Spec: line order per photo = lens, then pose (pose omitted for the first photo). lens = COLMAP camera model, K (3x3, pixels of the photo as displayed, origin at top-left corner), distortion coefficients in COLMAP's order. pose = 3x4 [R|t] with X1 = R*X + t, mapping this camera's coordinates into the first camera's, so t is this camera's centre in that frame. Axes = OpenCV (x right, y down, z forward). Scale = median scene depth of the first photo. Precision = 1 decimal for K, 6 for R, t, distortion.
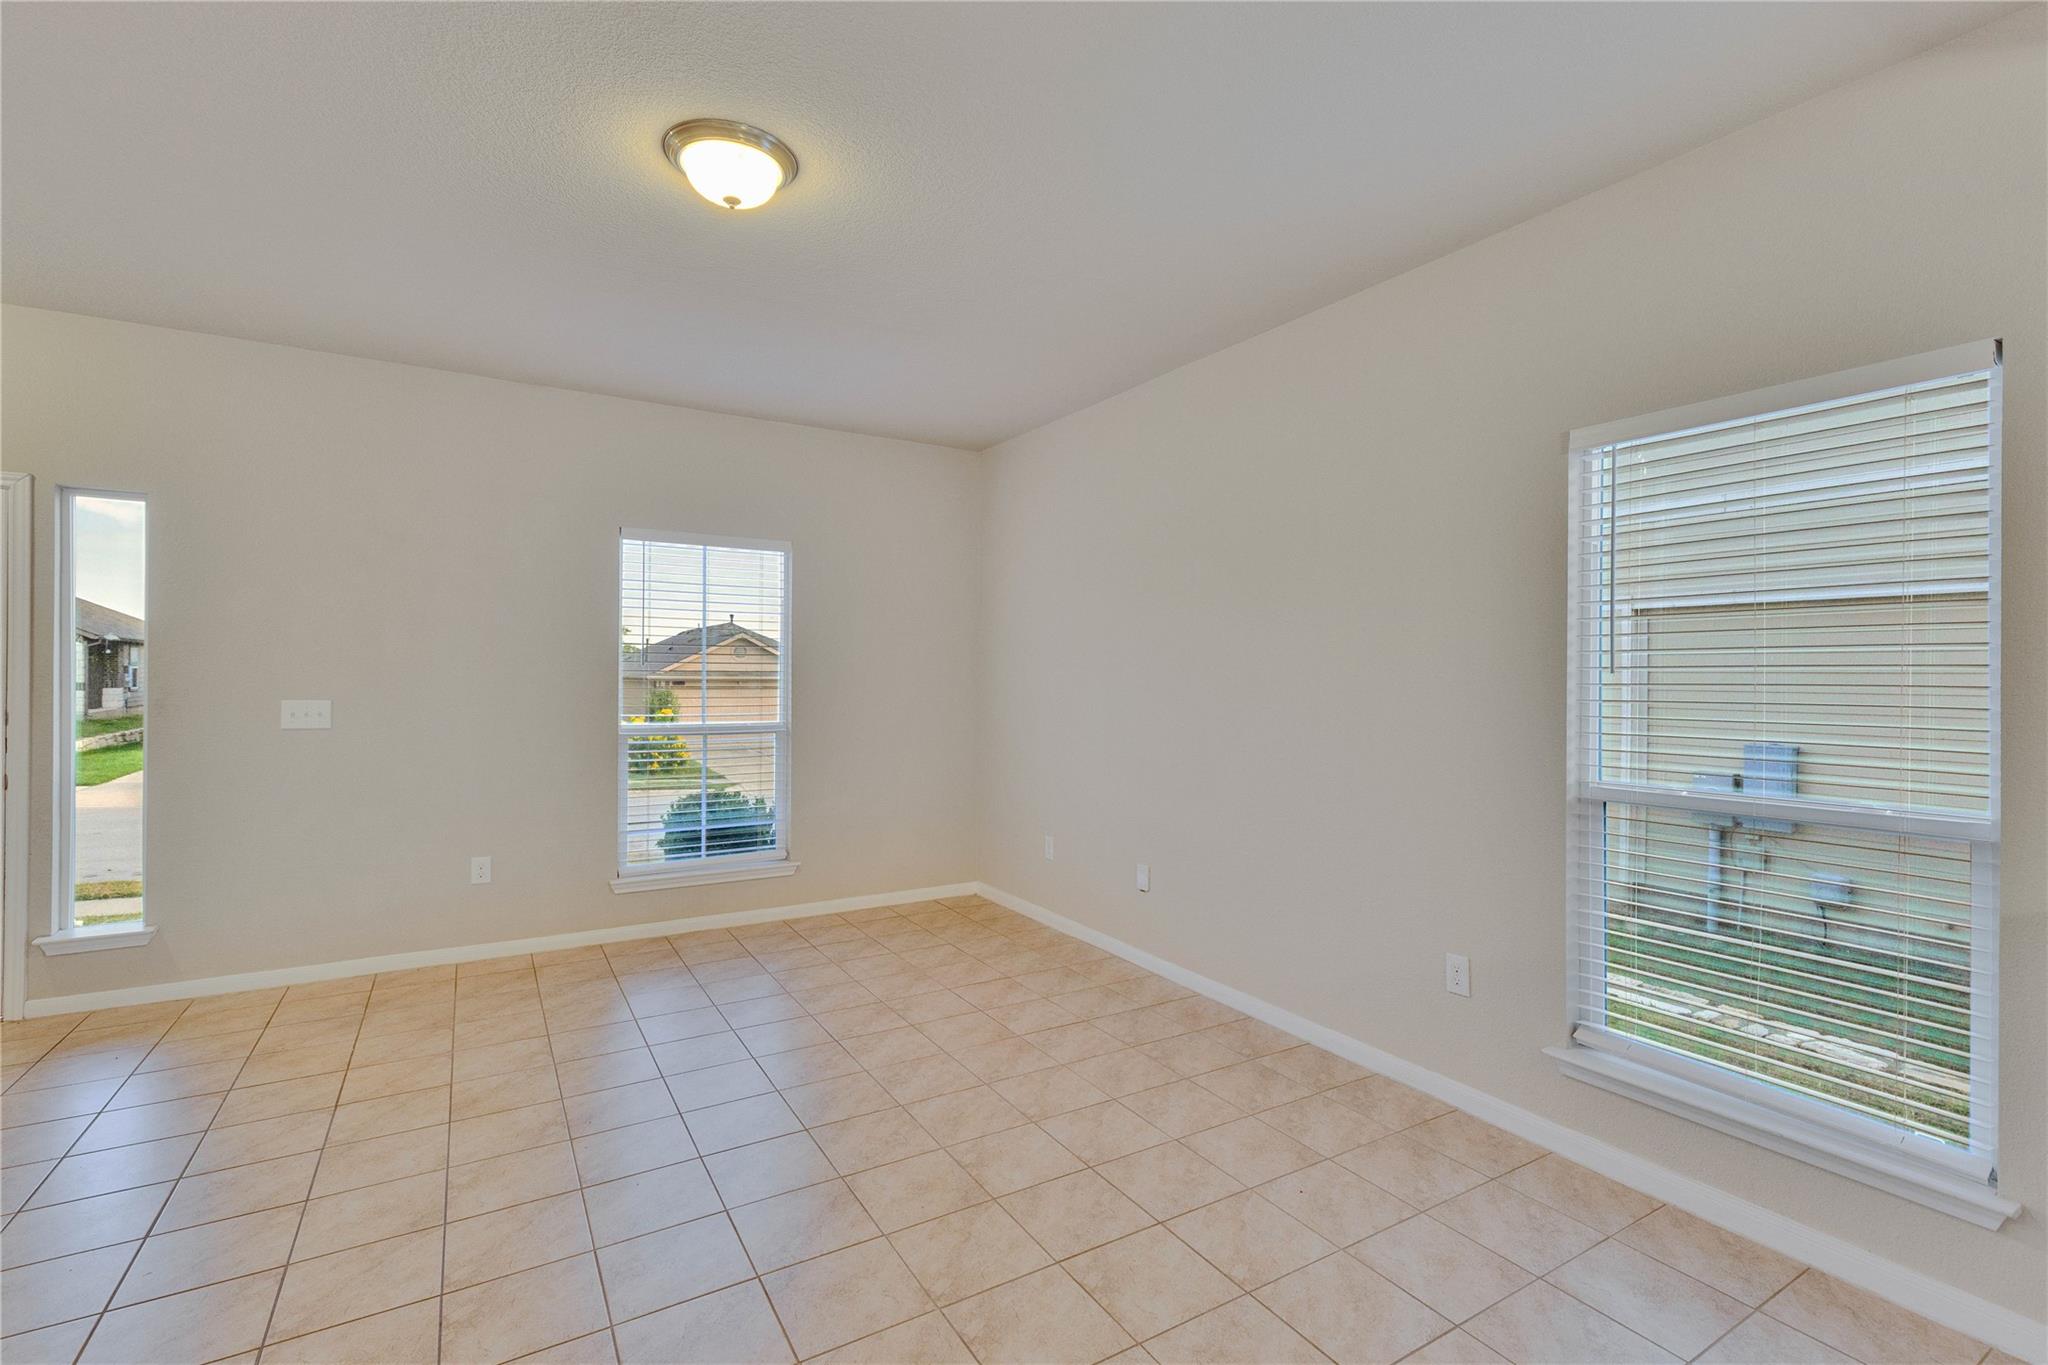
lens RADIAL K [[920.7, 0, 1035.5], [0, 920.7, 671.5], [0, 0, 1]] dist [0.001673, -0.001489]
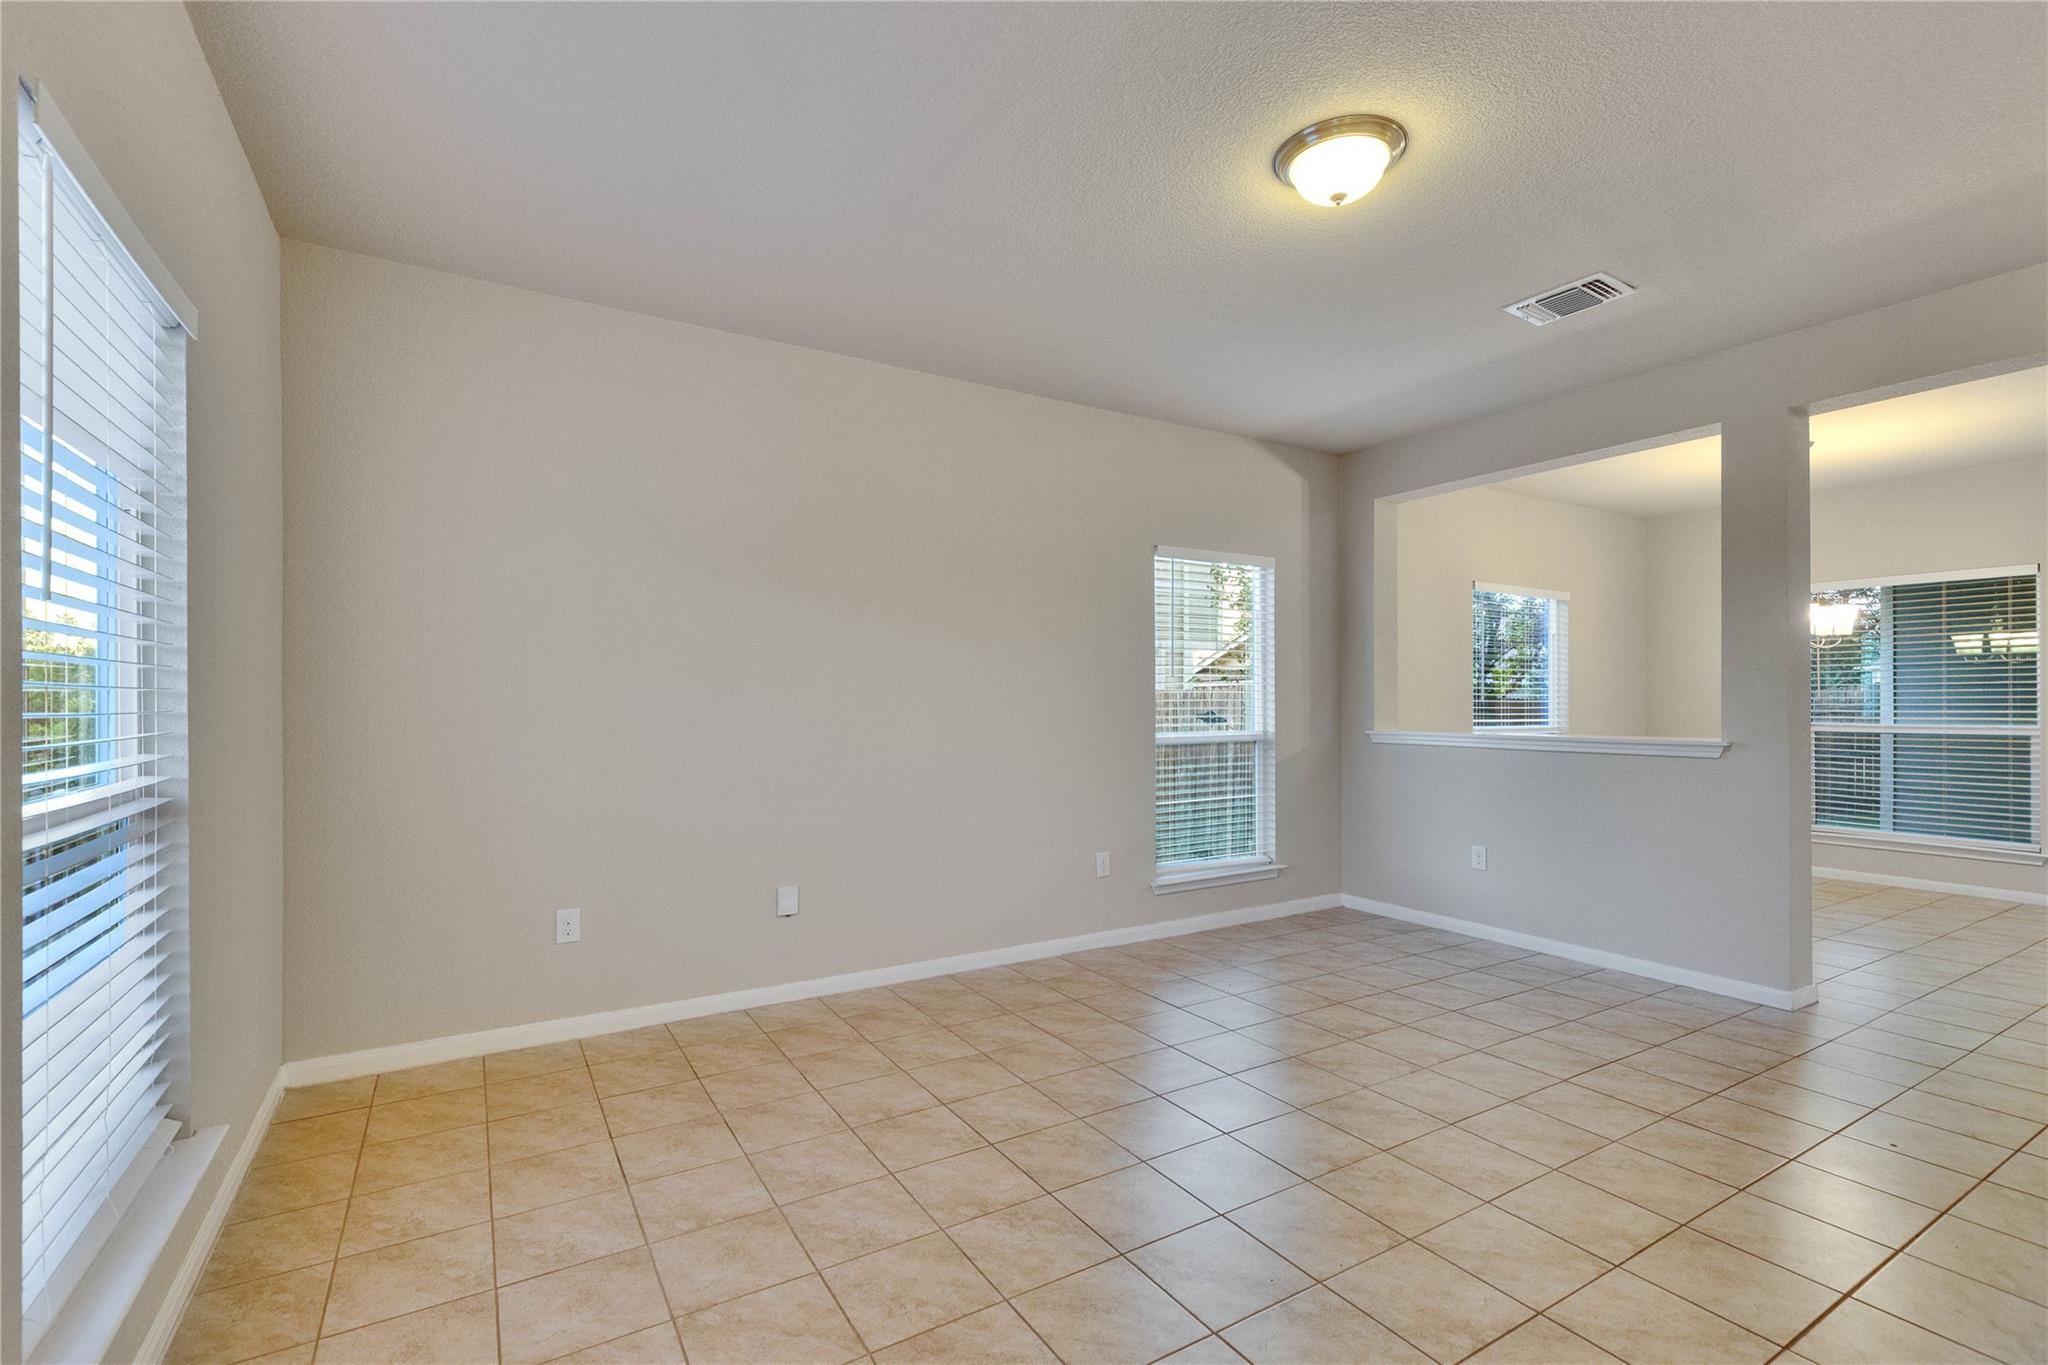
lens RADIAL K [[920.7, 0, 1019.6], [0, 920.7, 695.0], [0, 0, 1]] dist [0.001673, -0.001489]
pose [[0.012619, -0.003097, 0.999916, -0.899121], [-0.001596, 0.999994, 0.003117, 0.023318], [-0.999919, -0.001635, 0.012614, 0.888016]]
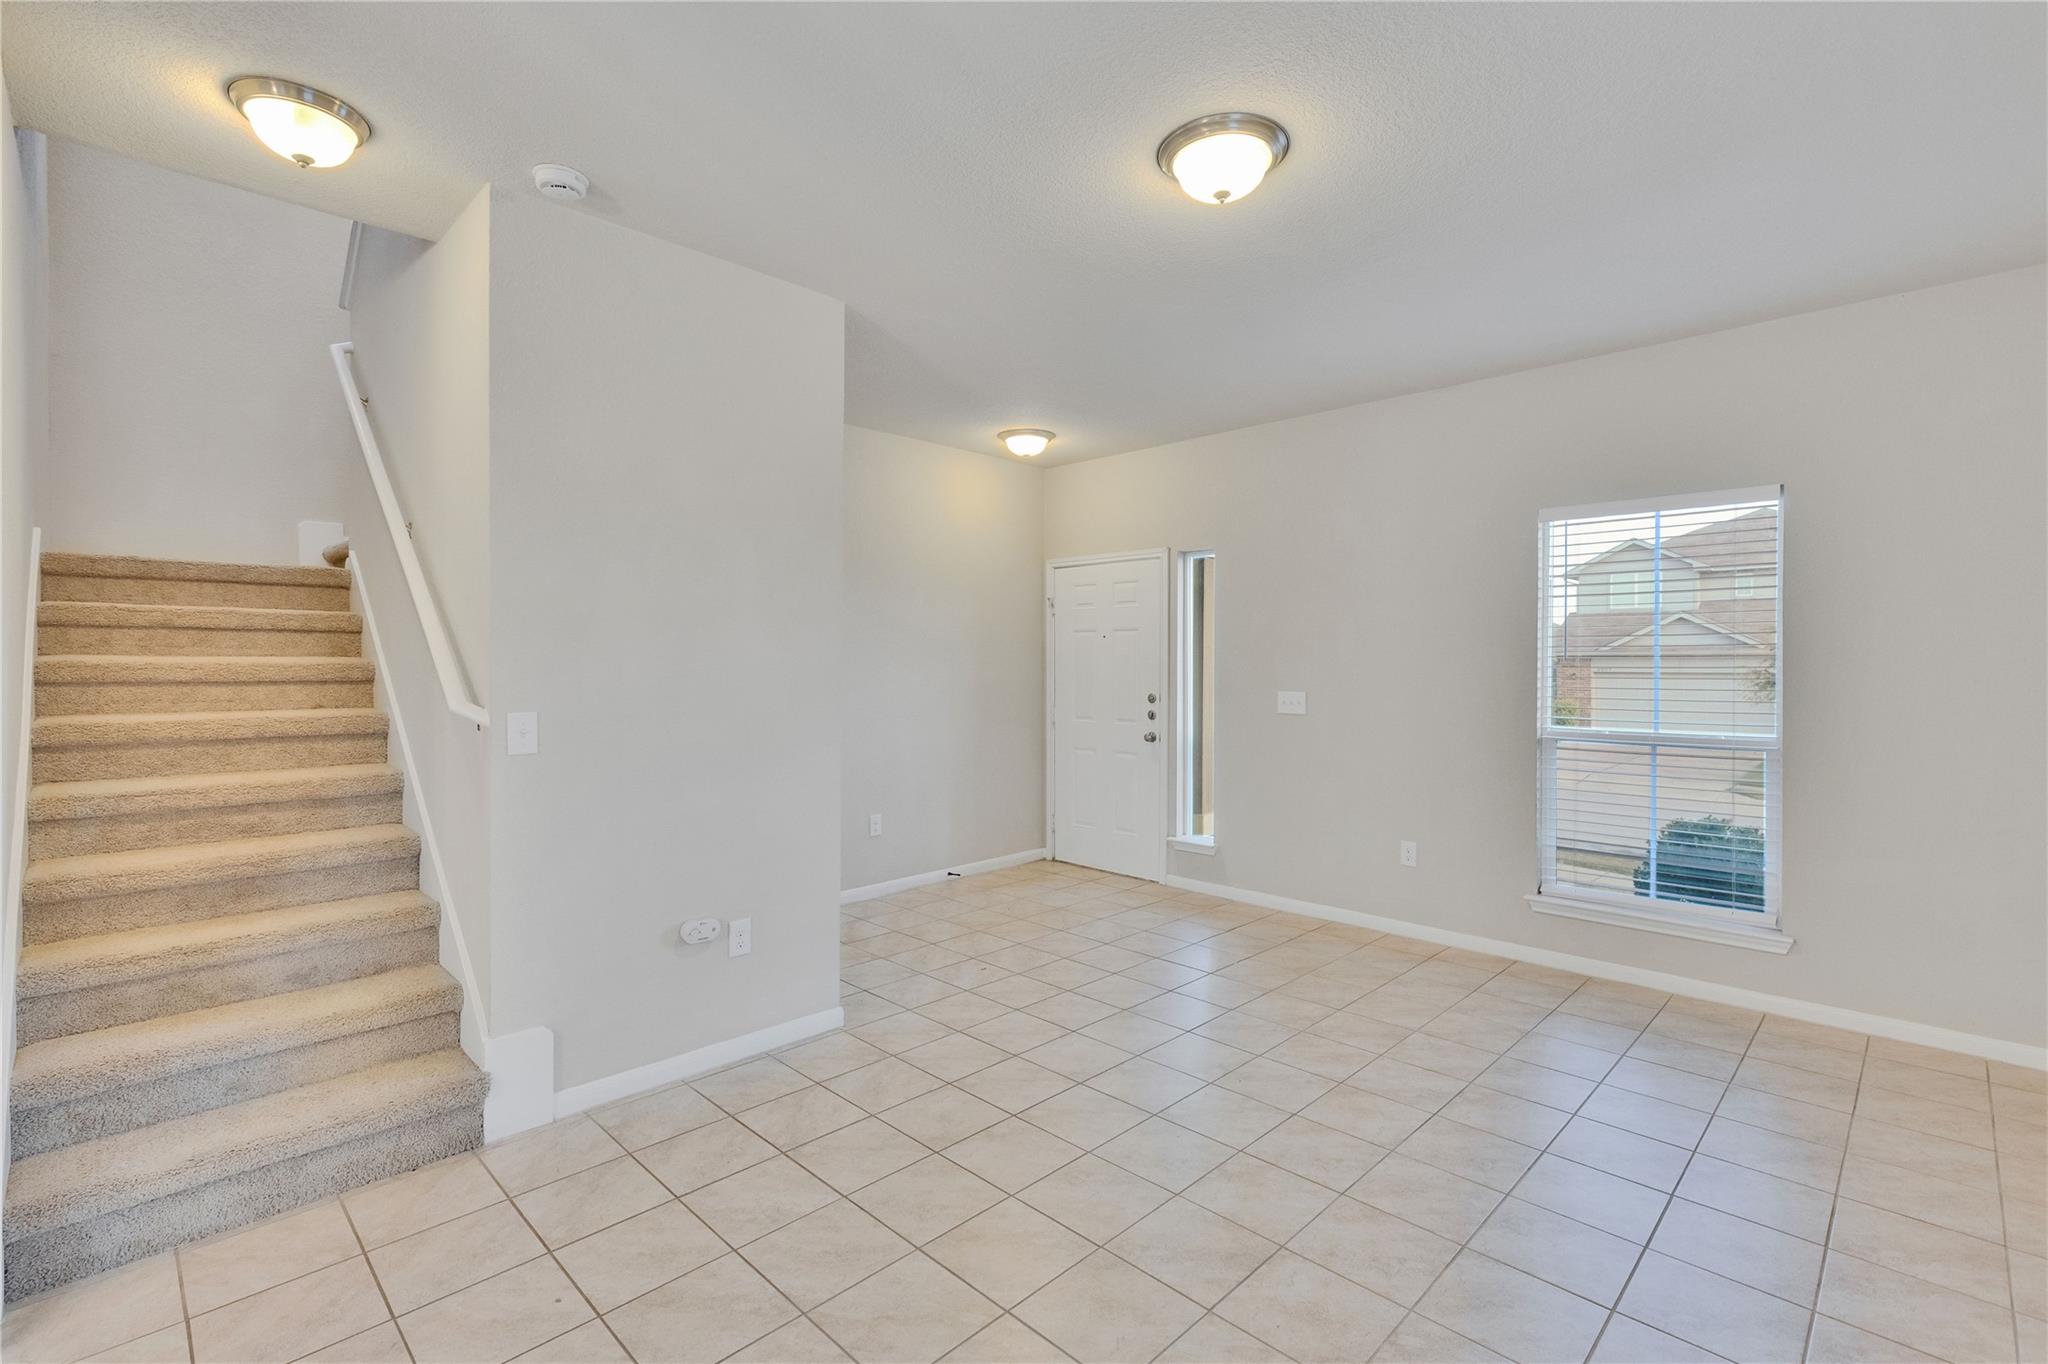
lens RADIAL K [[920.7, 0, 1040.3], [0, 920.7, 664.5], [0, 0, 1]] dist [0.001673, -0.001489]
pose [[0.236799, -0.007977, -0.971526, 0.391808], [0.004294, 0.999965, -0.007164, 0.001657], [0.971549, -0.002475, 0.236825, 0.381275]]
